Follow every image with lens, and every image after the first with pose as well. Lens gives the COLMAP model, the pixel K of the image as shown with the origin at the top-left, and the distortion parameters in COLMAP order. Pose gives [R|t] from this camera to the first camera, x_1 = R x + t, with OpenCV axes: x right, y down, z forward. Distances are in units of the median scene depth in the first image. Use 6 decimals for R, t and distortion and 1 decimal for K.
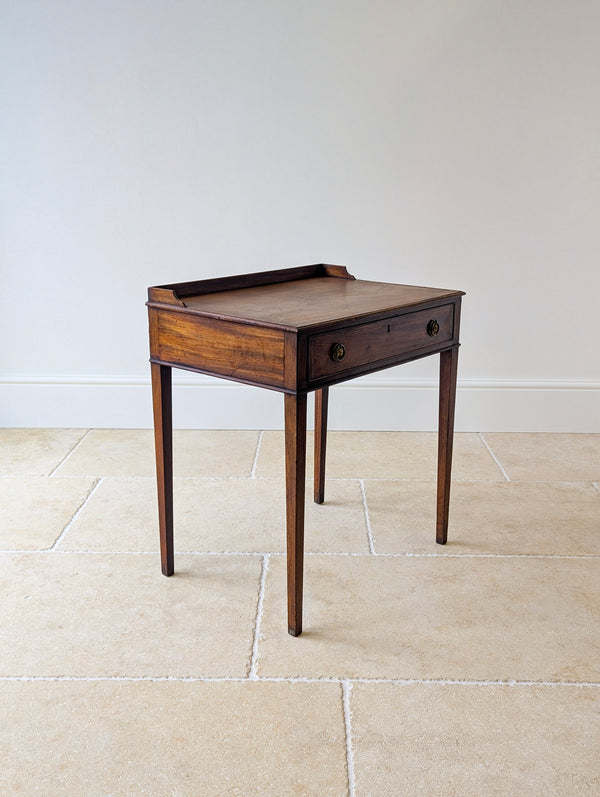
lens RADIAL K [[863.7, 0, 313.5], [0, 863.7, 400.1], [0, 0, 1]] dist [0.040930, 0.000000]
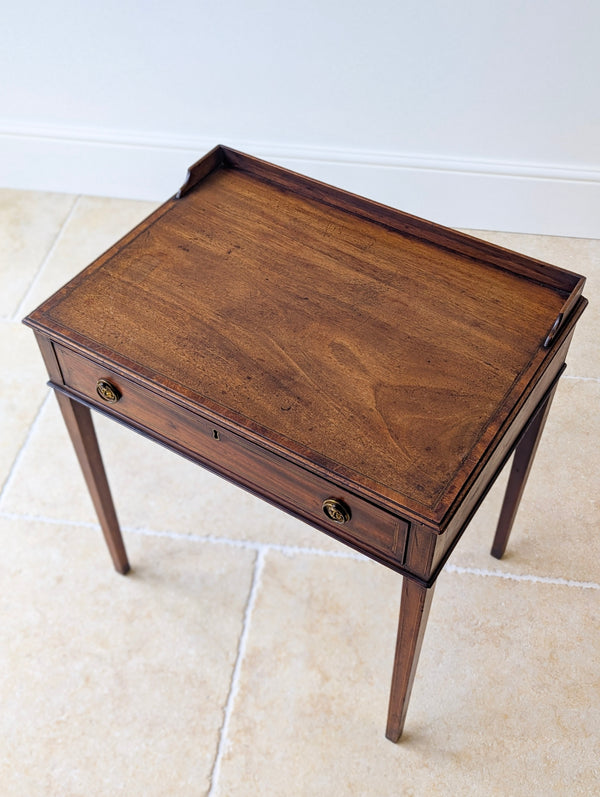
lens RADIAL K [[884.7, 0, 313.5], [0, 884.7, 415.8], [0, 0, 1]] dist [0.042369, 0.000000]
pose [[0.990212, 0.098013, -0.099371, 0.064169], [-0.025291, 0.826167, 0.562857, -0.408534], [0.137264, -0.554834, 0.820559, 0.481019]]
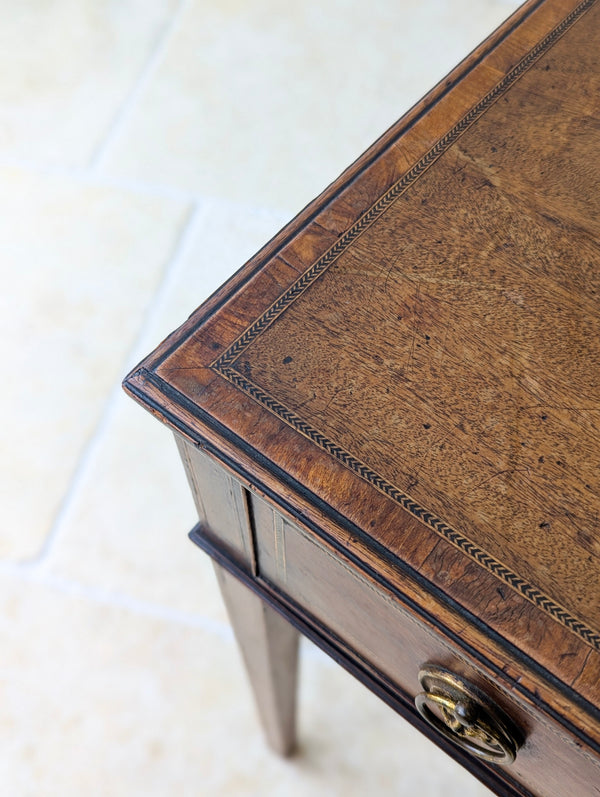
lens RADIAL K [[863.7, 0, 313.6], [0, 863.7, 403.0], [0, 0, 1]] dist [0.040930, 0.000000]
pose [[0.967649, 0.213308, -0.134738, -0.155681], [-0.058291, 0.708608, 0.703190, -0.204723], [0.245473, -0.672588, 0.698118, 0.905556]]
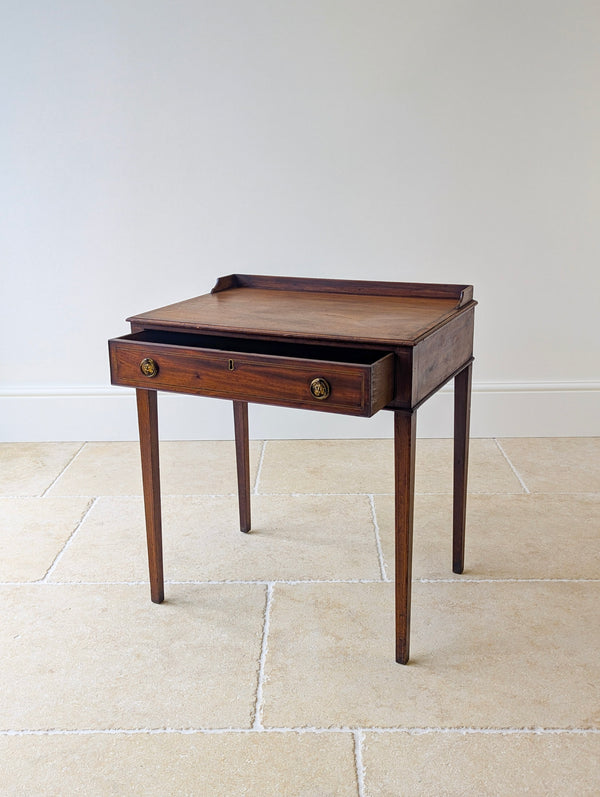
lens RADIAL K [[884.7, 0, 304.1], [0, 884.7, 395.3], [0, 0, 1]] dist [0.042369, 0.000000]
pose [[0.999605, -0.020061, -0.019690, 0.005095], [0.020240, 0.999755, 0.008908, -0.036598], [0.019506, -0.009303, 0.999766, 0.047729]]
